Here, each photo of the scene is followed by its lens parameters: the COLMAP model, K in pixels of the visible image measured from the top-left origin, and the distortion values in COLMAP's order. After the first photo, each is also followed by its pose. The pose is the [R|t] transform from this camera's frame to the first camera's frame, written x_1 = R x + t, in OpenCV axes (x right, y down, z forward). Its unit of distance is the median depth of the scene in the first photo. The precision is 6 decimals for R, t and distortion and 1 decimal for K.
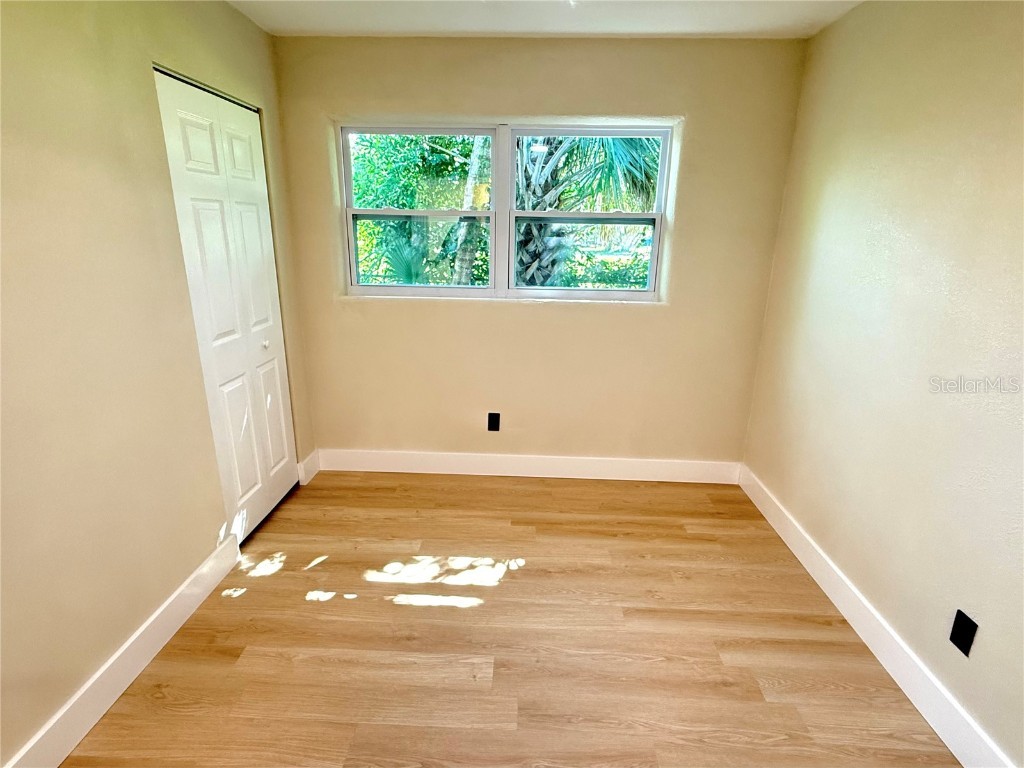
lens RADIAL K [[518.9, 0, 512.0], [0, 518.9, 384.0], [0, 0, 1]] dist [-0.000588, 0.000150]
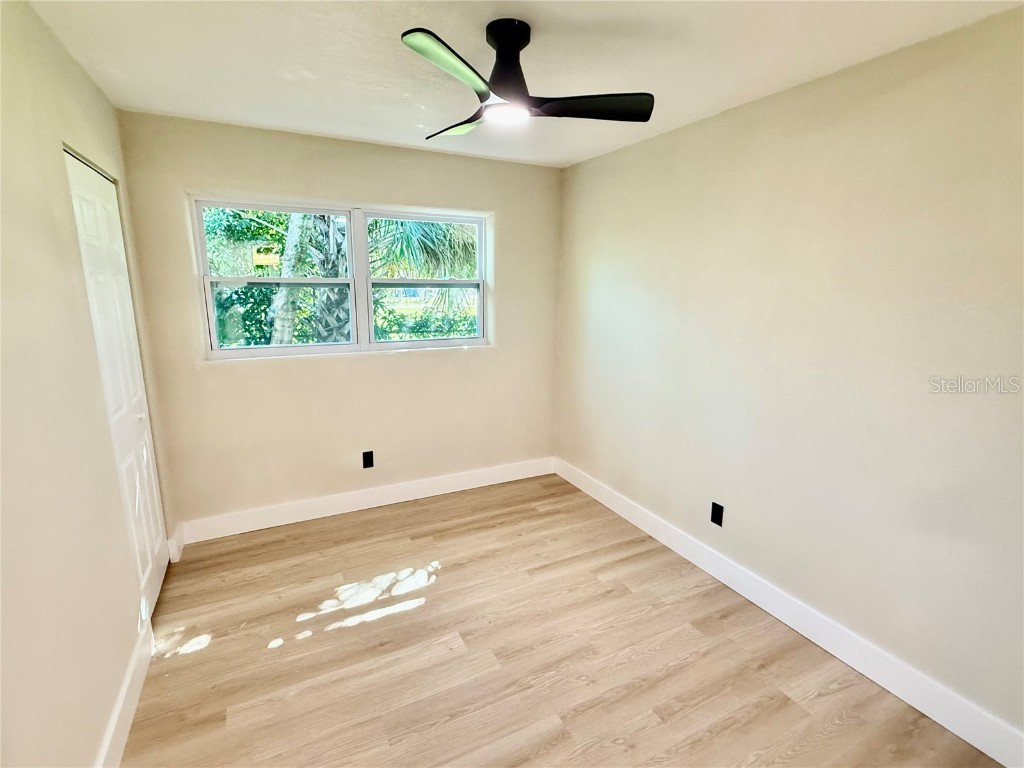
lens RADIAL K [[487.5, 0, 510.4], [0, 487.5, 384.8], [0, 0, 1]] dist [-0.000864, 0.000021]
pose [[0.872699, -0.108337, 0.476087, -0.301779], [0.145706, 0.988429, -0.042165, 0.002104], [-0.466011, 0.106166, 0.878386, -0.116533]]
